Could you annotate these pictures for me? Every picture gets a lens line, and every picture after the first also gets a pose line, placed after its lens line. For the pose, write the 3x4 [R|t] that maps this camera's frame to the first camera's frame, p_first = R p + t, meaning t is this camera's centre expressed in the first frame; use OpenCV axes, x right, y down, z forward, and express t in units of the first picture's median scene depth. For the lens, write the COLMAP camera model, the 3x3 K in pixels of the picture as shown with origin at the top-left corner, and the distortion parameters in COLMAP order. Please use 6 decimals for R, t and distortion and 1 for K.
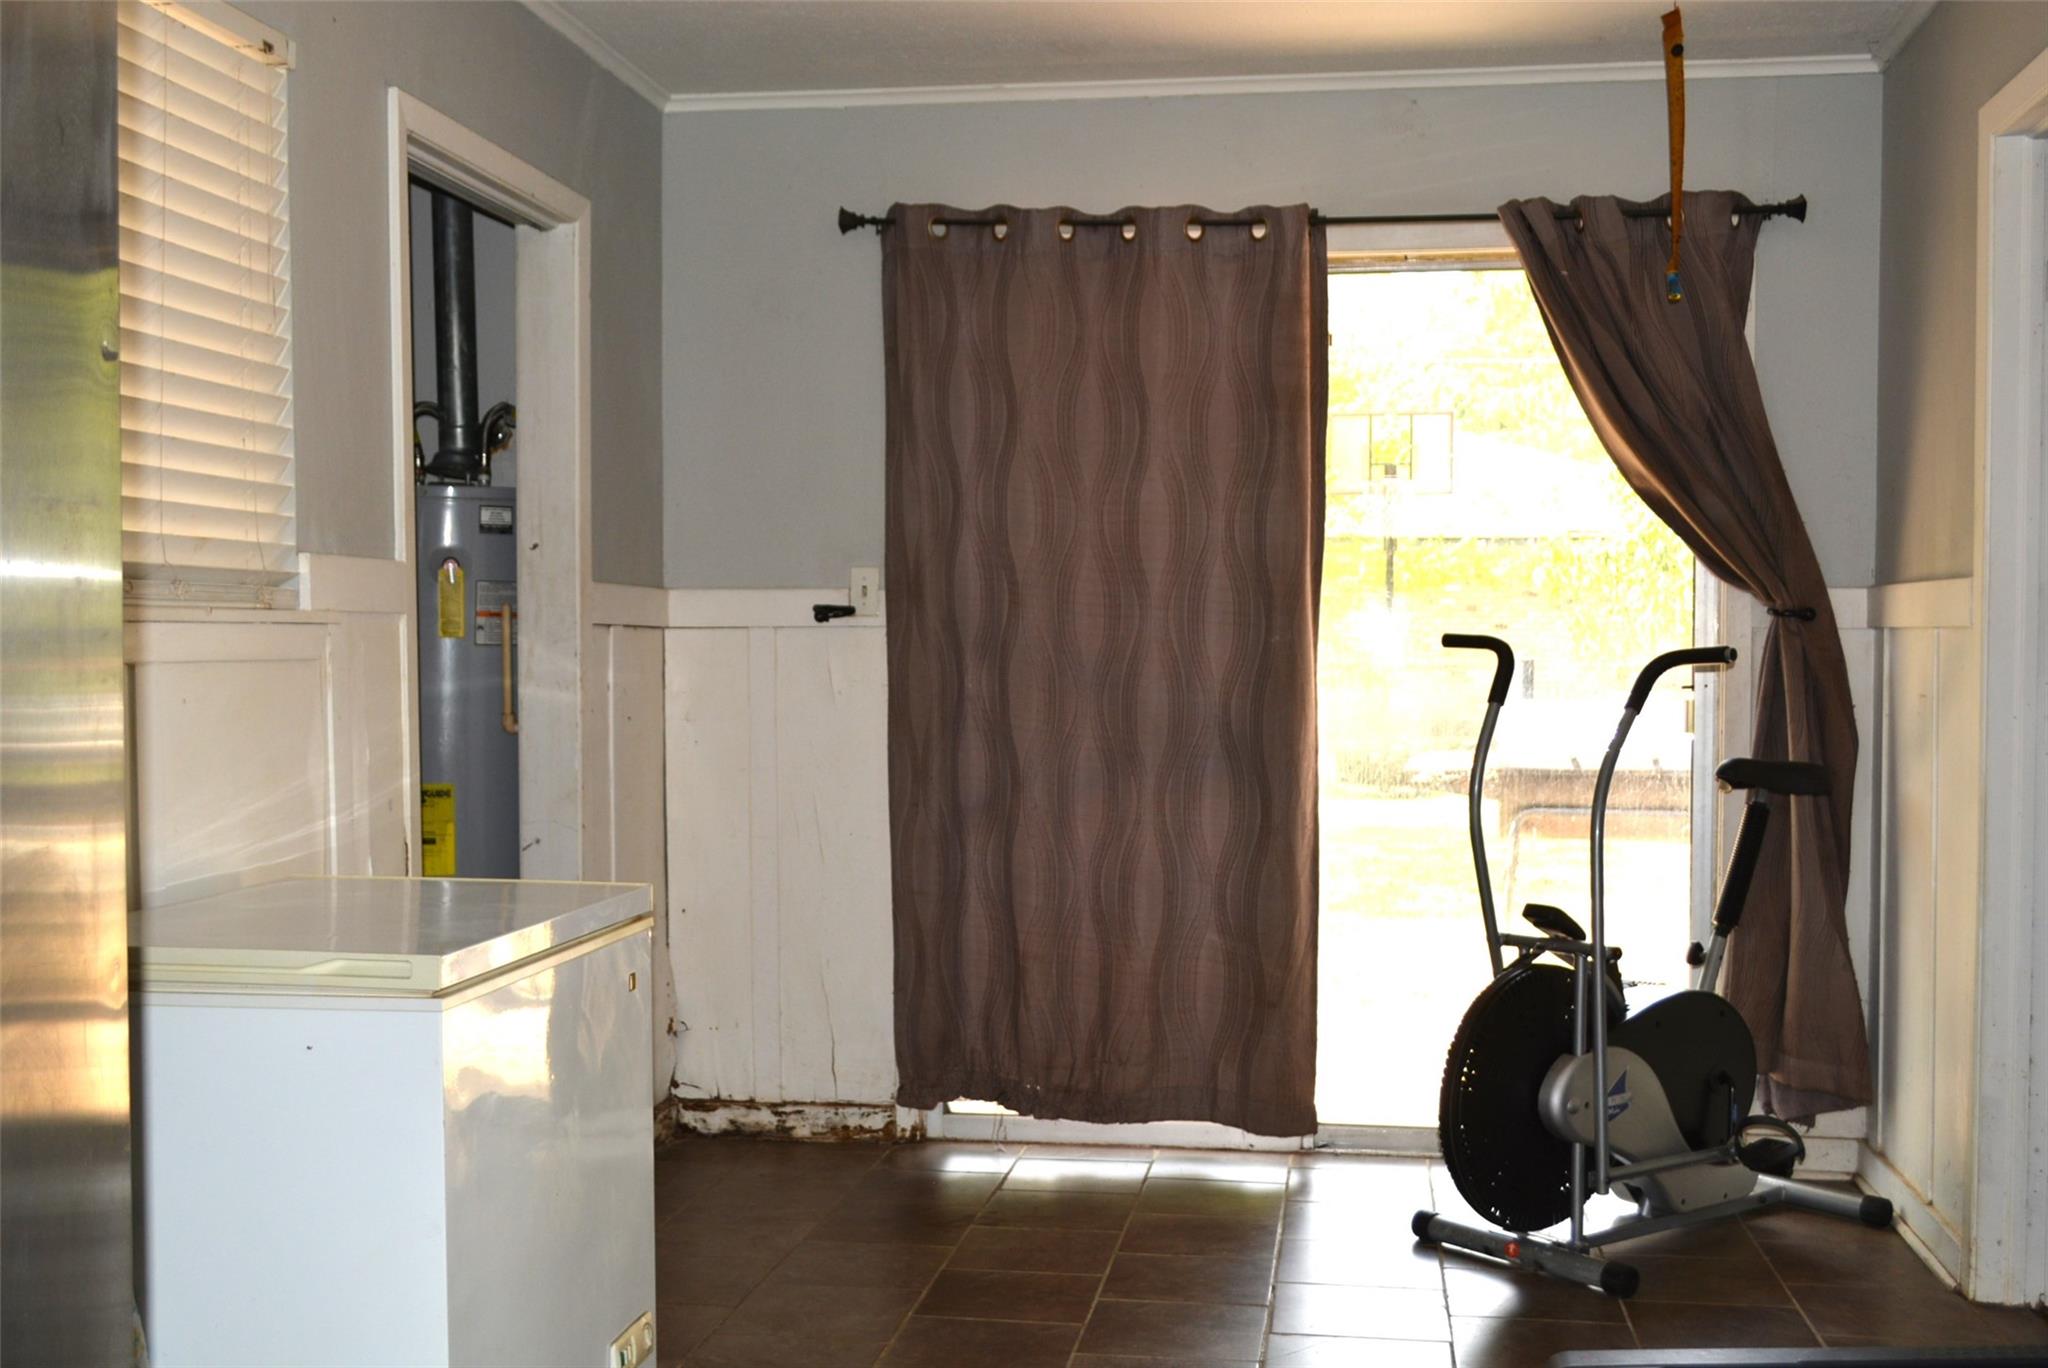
lens RADIAL K [[2179.3, 0, 1024.0], [0, 2179.3, 684.0], [0, 0, 1]] dist [-0.010497, -0.027678]
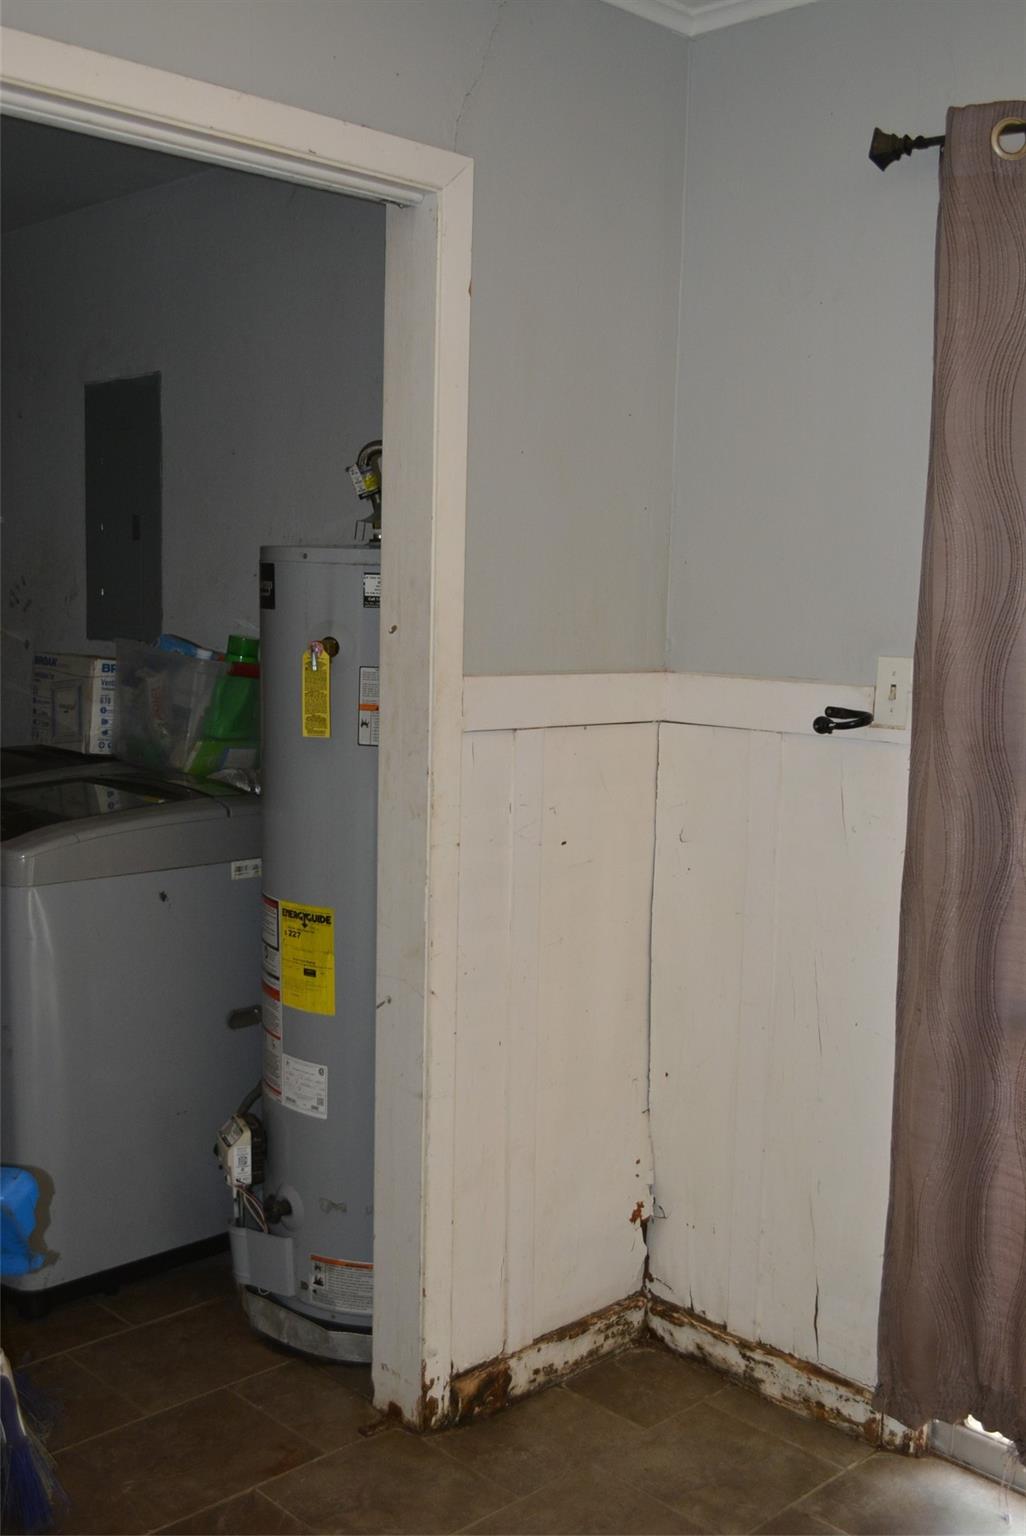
lens RADIAL K [[1581.9, 0, 511.9], [0, 1581.9, 791.5], [0, 0, 1]] dist [-0.005450, -0.037053]
pose [[0.803305, 0.097176, -0.587586, 0.131728], [-0.035022, 0.992599, 0.116279, -0.065764], [0.594537, -0.072830, 0.800763, 0.515898]]
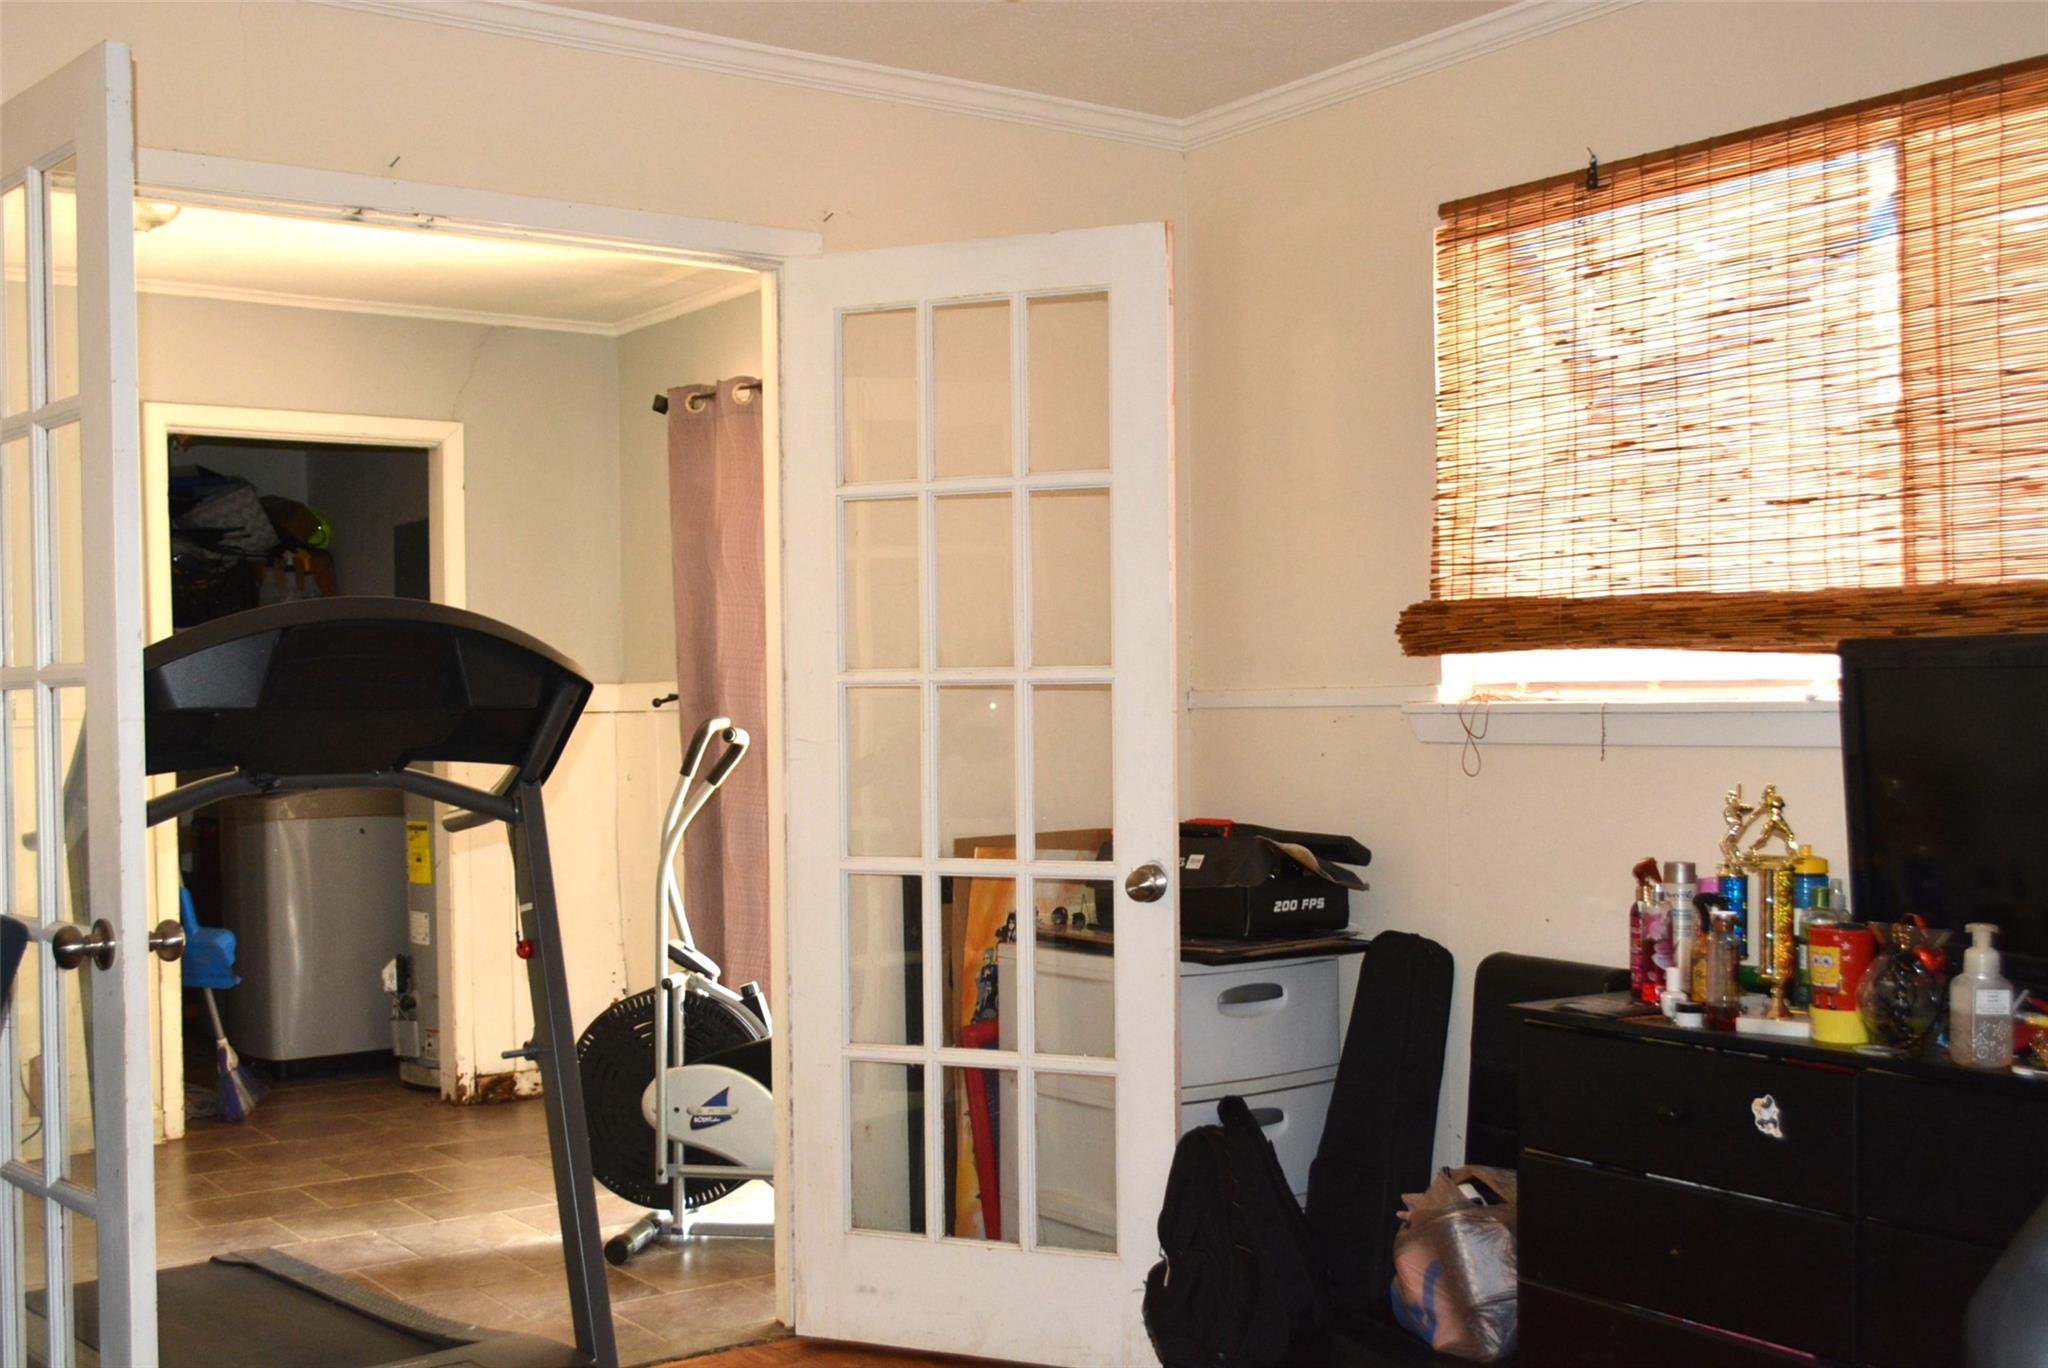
lens RADIAL K [[2179.3, 0, 1024.0], [0, 2179.3, 684.0], [0, 0, 1]] dist [-0.010497, -0.027678]
pose [[0.701264, -0.019525, -0.712634, 1.002019], [0.006437, 0.999758, -0.021058, -0.012887], [0.712873, 0.010180, 0.701220, 0.225820]]
